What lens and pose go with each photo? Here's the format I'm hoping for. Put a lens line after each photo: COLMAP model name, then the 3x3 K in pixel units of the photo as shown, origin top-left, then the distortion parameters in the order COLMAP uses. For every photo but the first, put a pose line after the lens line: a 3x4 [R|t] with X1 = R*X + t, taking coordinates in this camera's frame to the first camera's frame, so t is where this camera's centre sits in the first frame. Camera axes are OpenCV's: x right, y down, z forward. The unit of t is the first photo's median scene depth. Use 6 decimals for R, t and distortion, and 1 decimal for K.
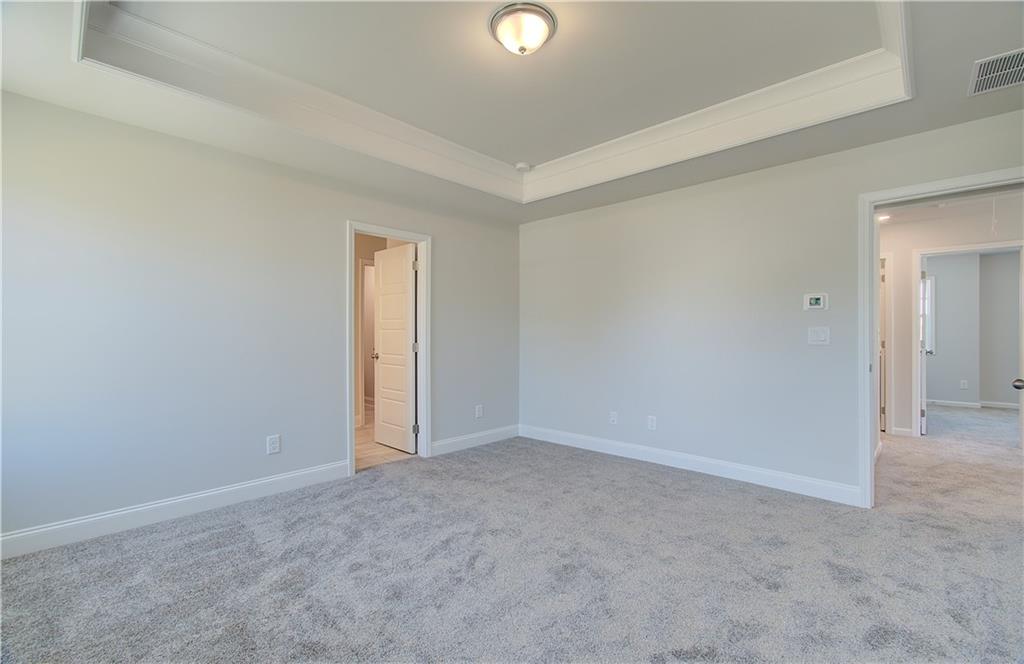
lens RADIAL K [[439.5, 0, 516.1], [0, 439.5, 333.1], [0, 0, 1]] dist [-0.002125, 0.000201]
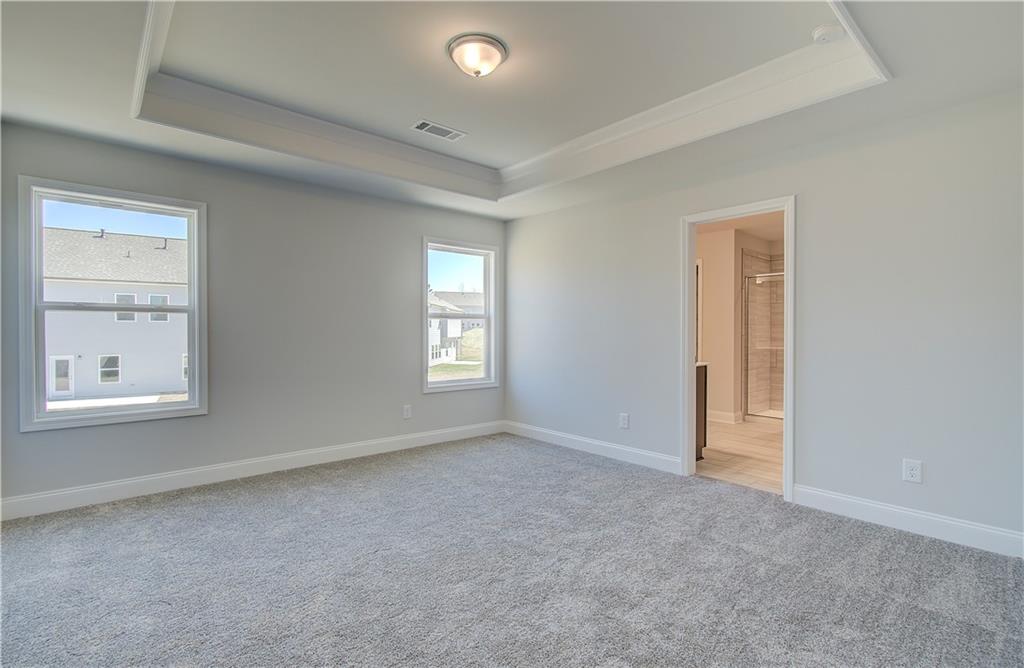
lens RADIAL K [[475.0, 0, 512.0], [0, 475.0, 334.0], [0, 0, 1]] dist [-0.000669, -0.000074]
pose [[-0.087446, 0.005416, -0.996155, 0.819399], [0.002816, 0.999983, 0.005190, 0.001119], [0.996165, -0.002351, -0.087460, 0.815599]]
